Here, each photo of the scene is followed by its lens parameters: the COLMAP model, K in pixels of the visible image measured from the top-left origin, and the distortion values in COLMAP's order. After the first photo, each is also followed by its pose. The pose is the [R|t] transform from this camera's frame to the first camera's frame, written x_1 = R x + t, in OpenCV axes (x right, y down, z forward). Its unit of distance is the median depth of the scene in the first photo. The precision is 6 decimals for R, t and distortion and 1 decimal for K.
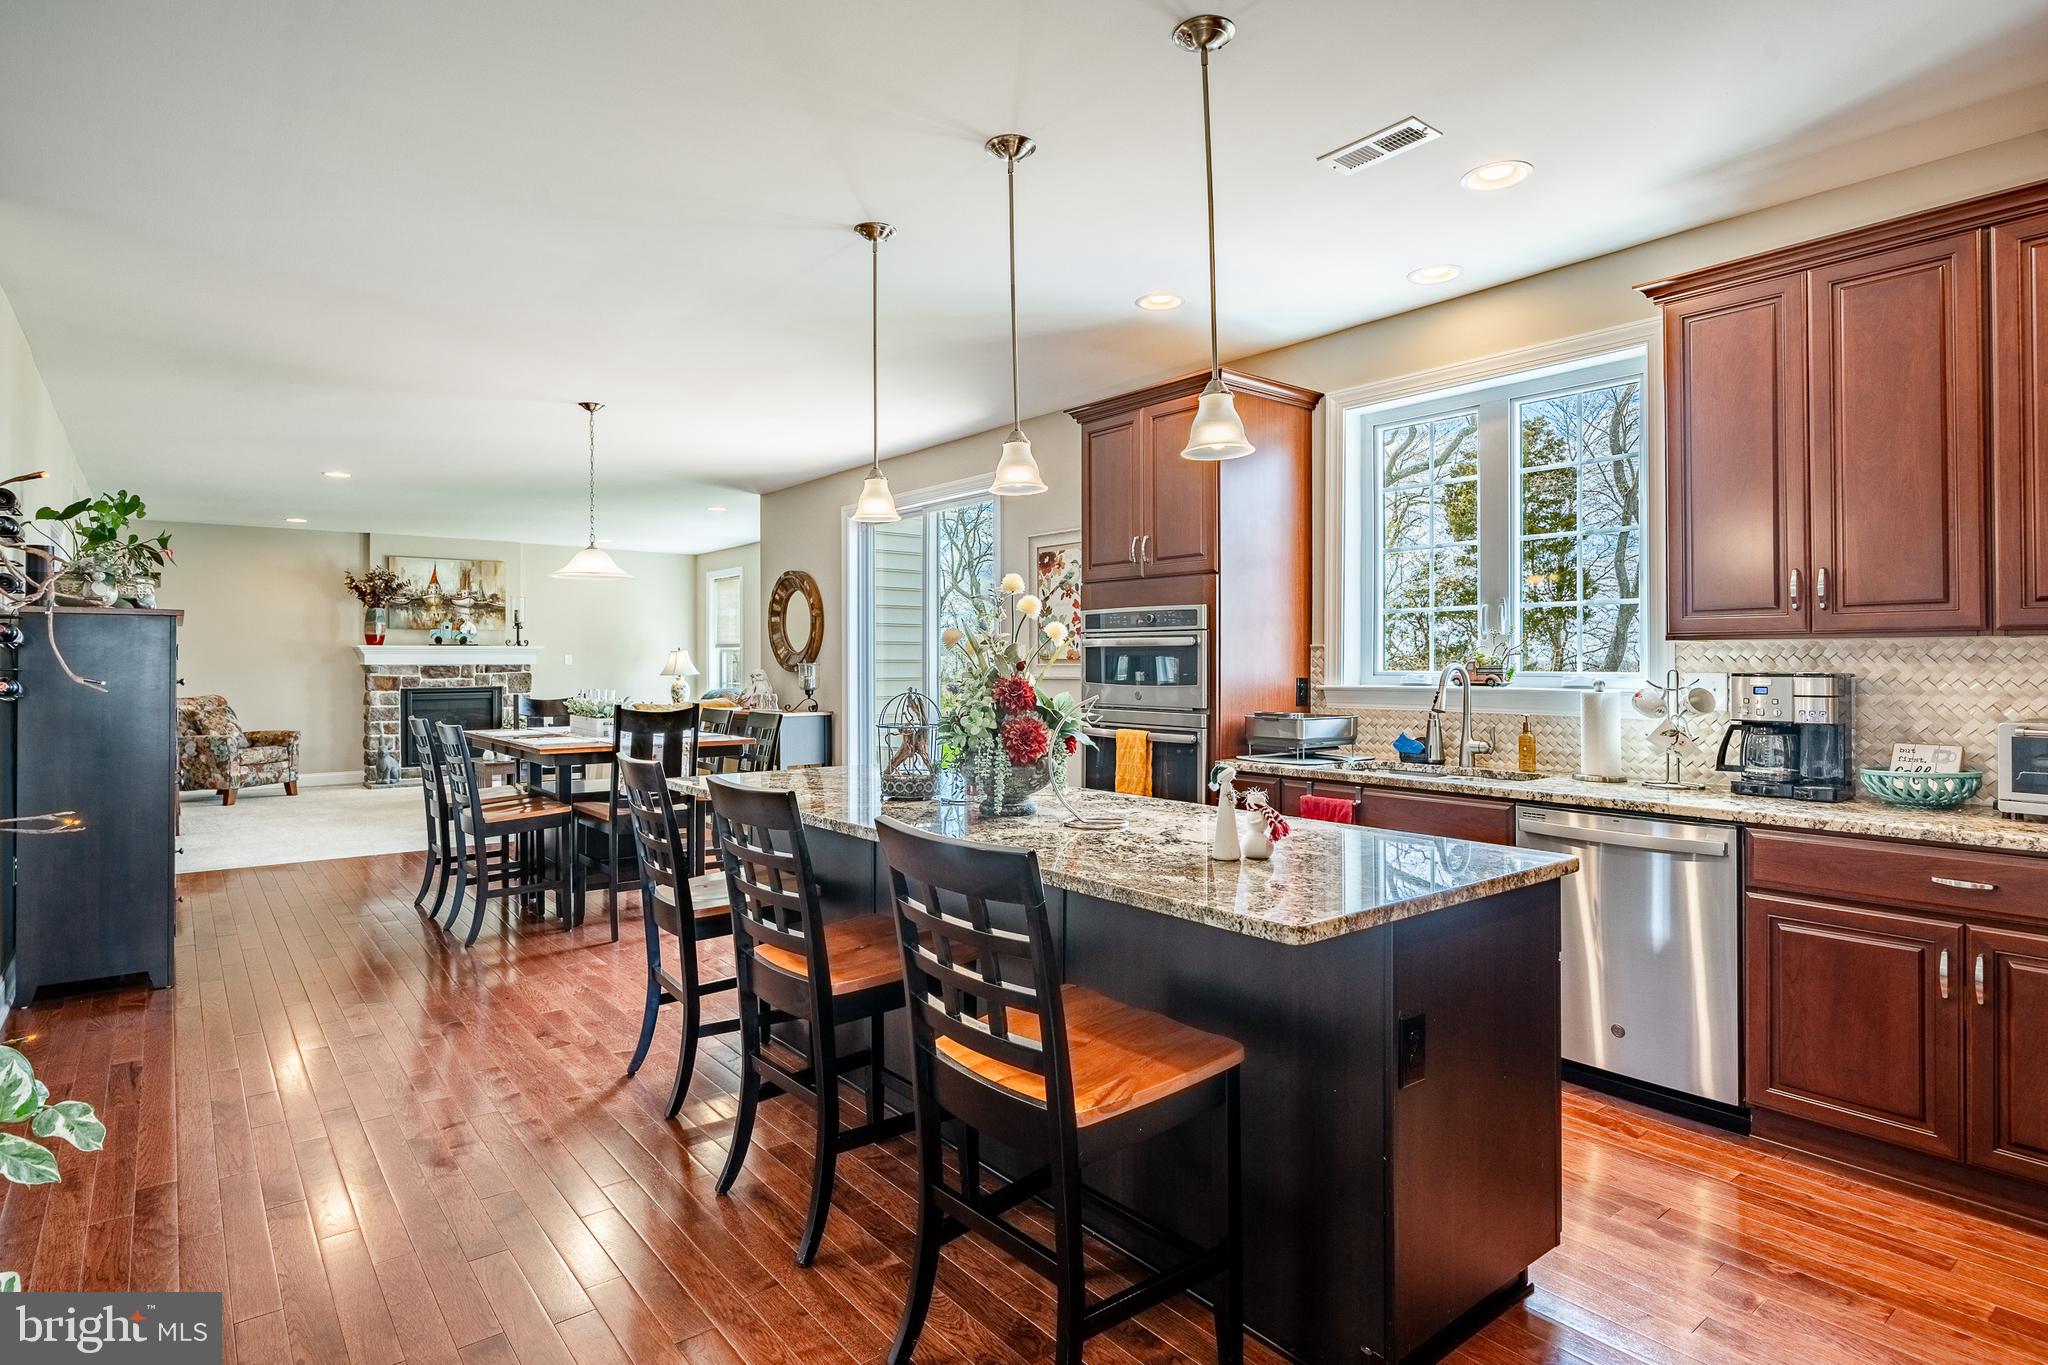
lens RADIAL K [[1060.6, 0, 1008.5], [0, 1060.6, 662.3], [0, 0, 1]] dist [-0.003133, 0.002014]
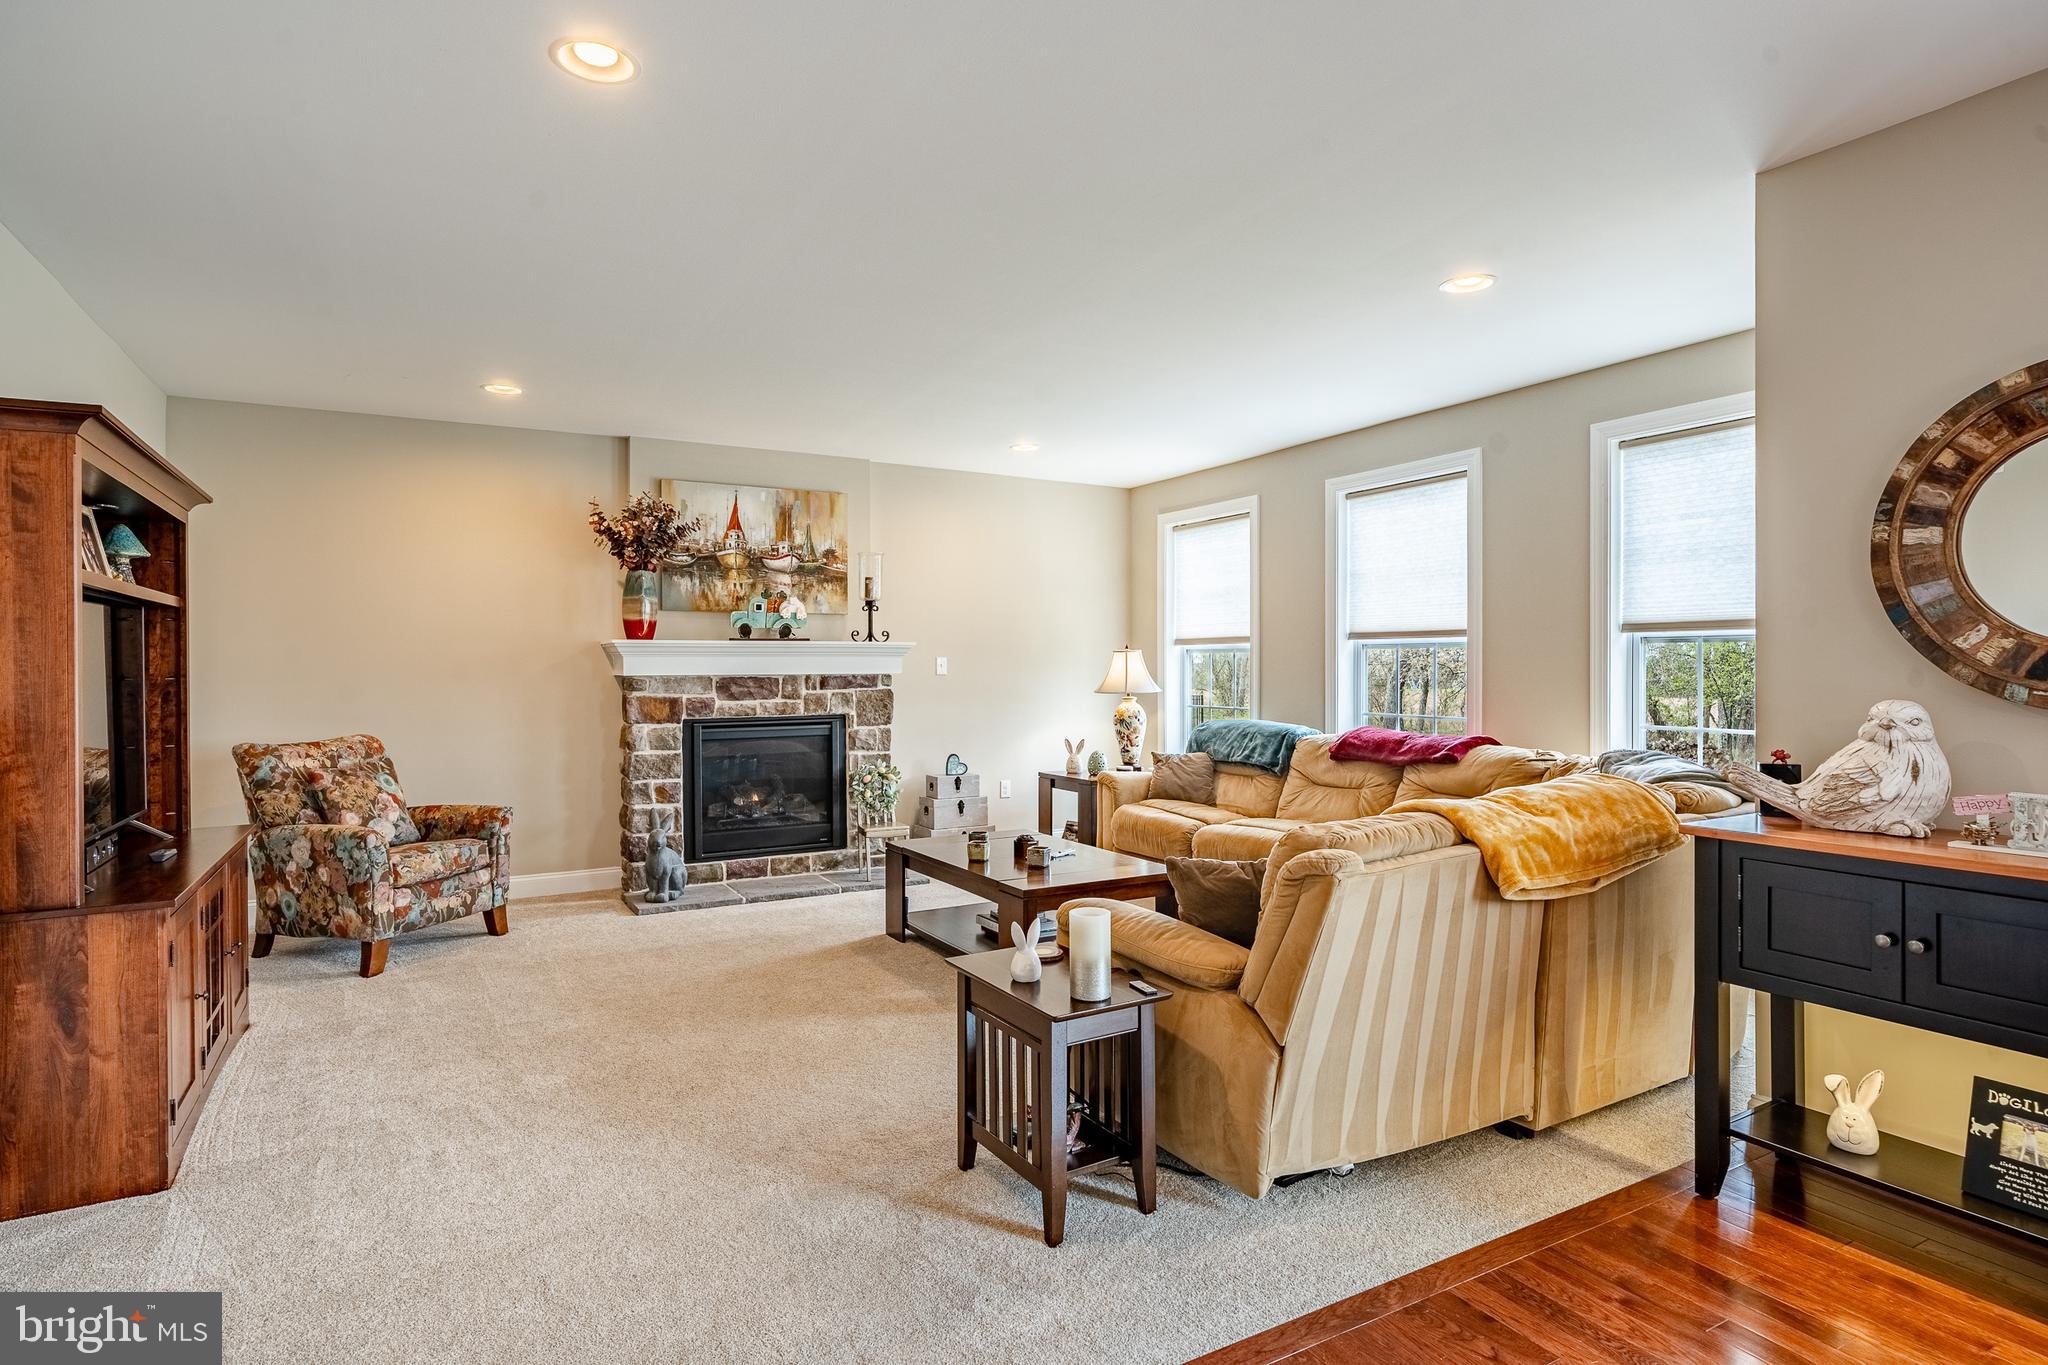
lens RADIAL K [[1060.6, 0, 1011.9], [0, 1060.6, 672.9], [0, 0, 1]] dist [-0.003133, 0.002014]
pose [[0.986462, 0.001054, -0.163984, -0.325992], [0.000017, 0.999979, 0.006531, -0.002700], [0.163988, -0.006445, 0.986441, 0.503215]]
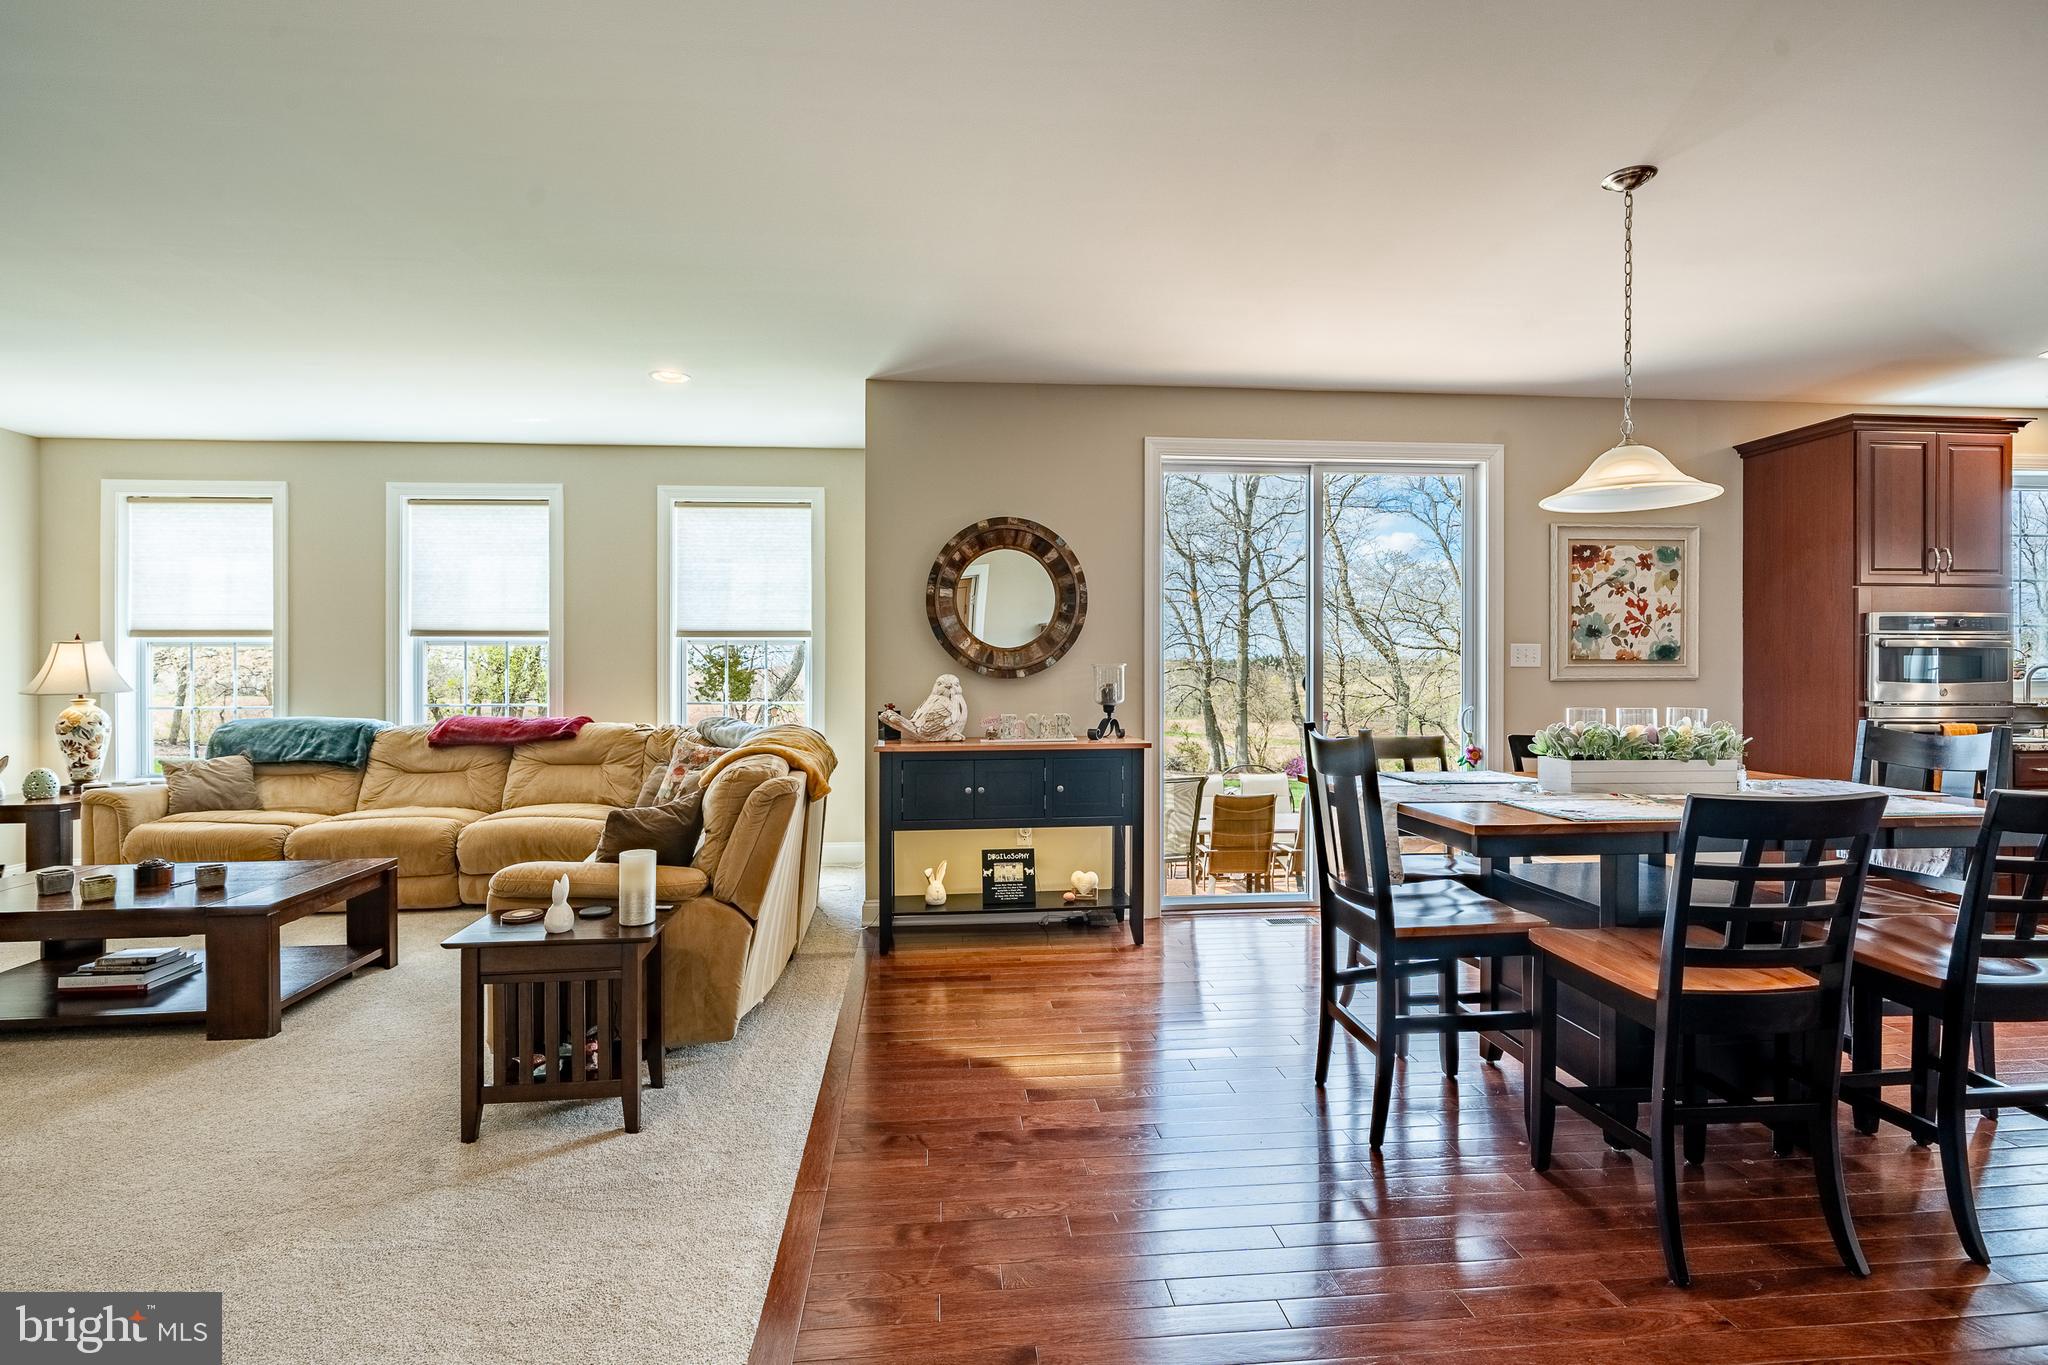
lens RADIAL K [[901.1, 0, 1030.8], [0, 901.1, 677.4], [0, 0, 1]] dist [-0.000592, -0.000207]
pose [[0.552336, -0.009616, 0.833566, -0.477040], [0.001828, 0.999945, 0.010323, 0.001940], [-0.833620, -0.004178, 0.552323, 0.514733]]
